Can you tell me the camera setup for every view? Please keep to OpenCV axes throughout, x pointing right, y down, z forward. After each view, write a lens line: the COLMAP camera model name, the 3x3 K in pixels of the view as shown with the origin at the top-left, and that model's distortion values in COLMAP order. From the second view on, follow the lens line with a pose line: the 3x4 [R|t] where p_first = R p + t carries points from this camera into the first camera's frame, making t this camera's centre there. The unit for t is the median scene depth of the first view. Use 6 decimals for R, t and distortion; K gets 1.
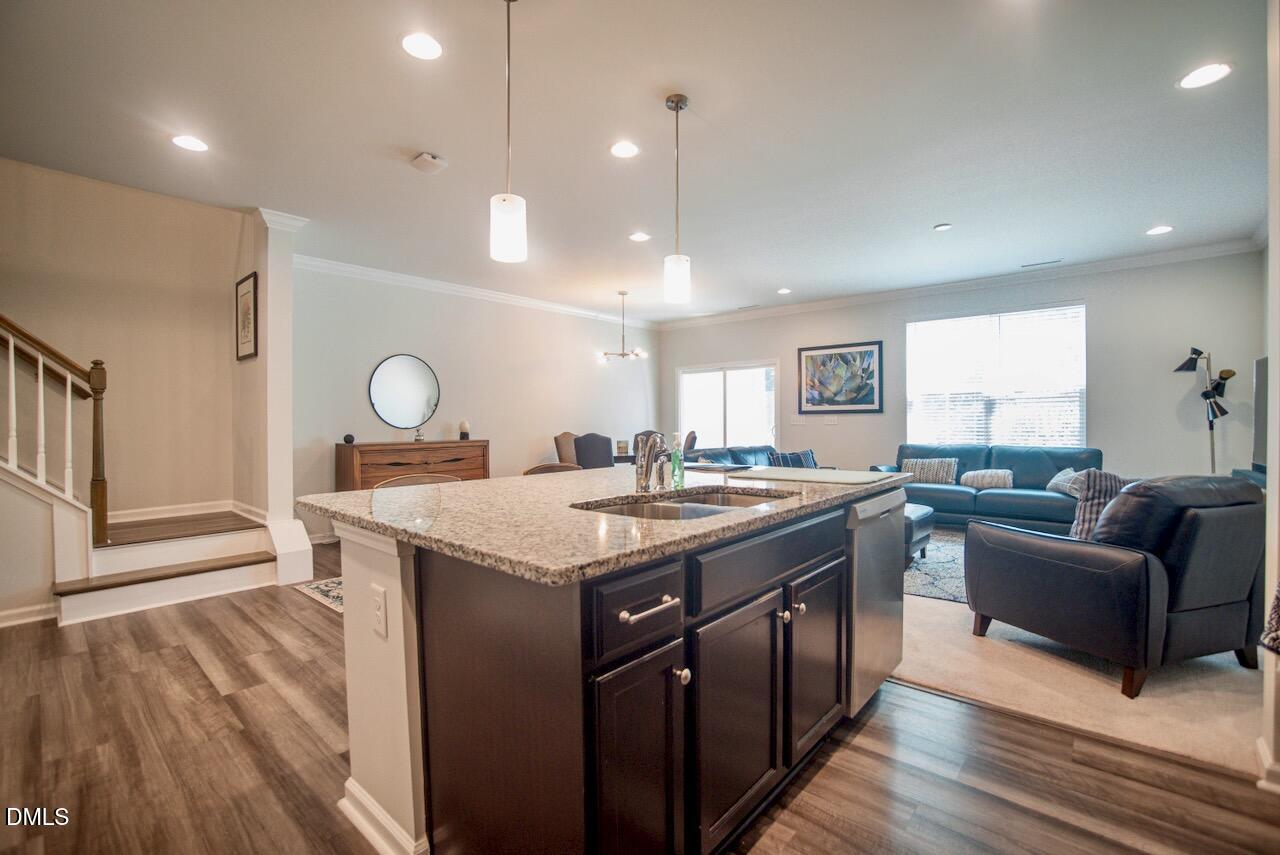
lens RADIAL K [[553.9, 0, 634.7], [0, 553.9, 418.7], [0, 0, 1]] dist [-0.064392, 0.018256]
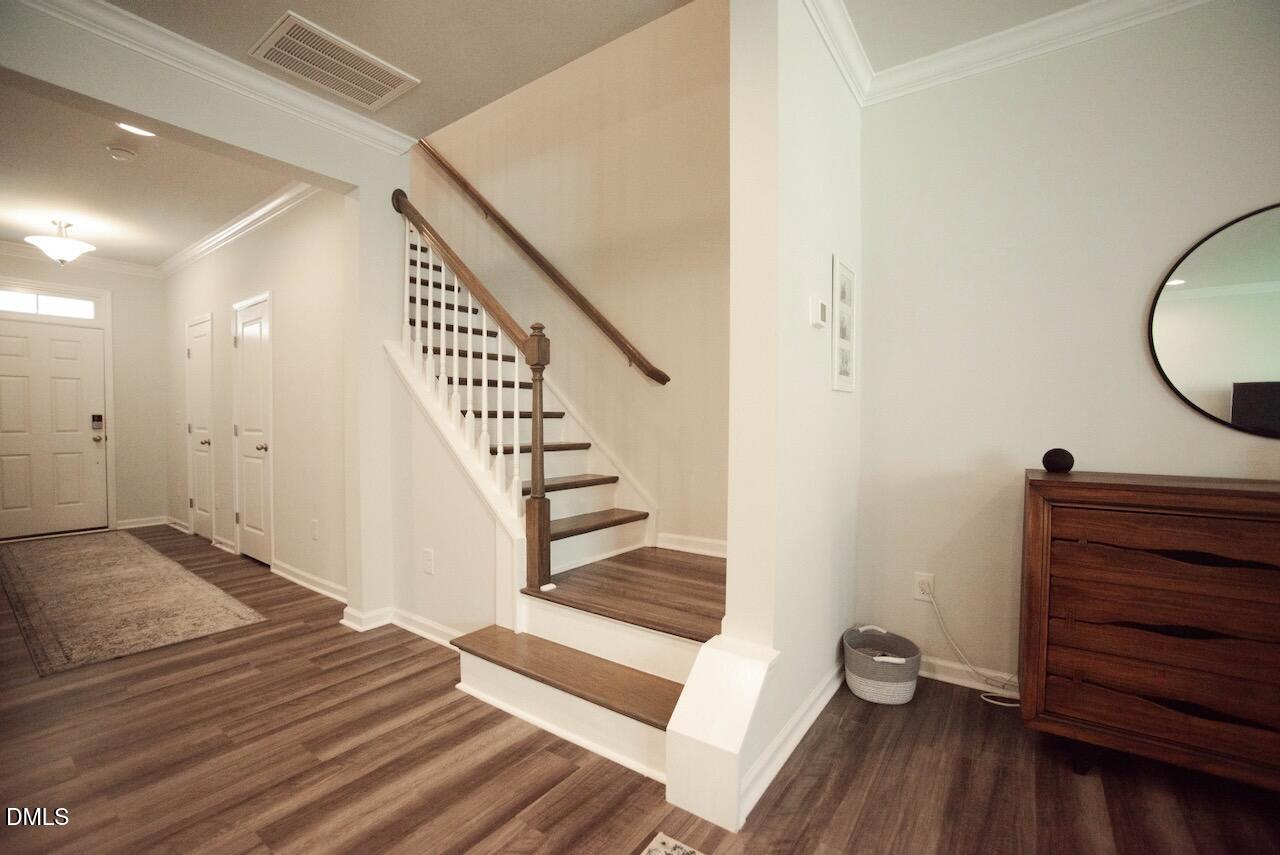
lens RADIAL K [[553.9, 0, 634.7], [0, 553.9, 418.7], [0, 0, 1]] dist [-0.064392, 0.018256]
pose [[0.099855, 0.006048, -0.994984, -0.132899], [-0.003915, 0.999976, 0.005685, 0.004445], [0.994994, 0.003328, 0.099877, 0.500176]]
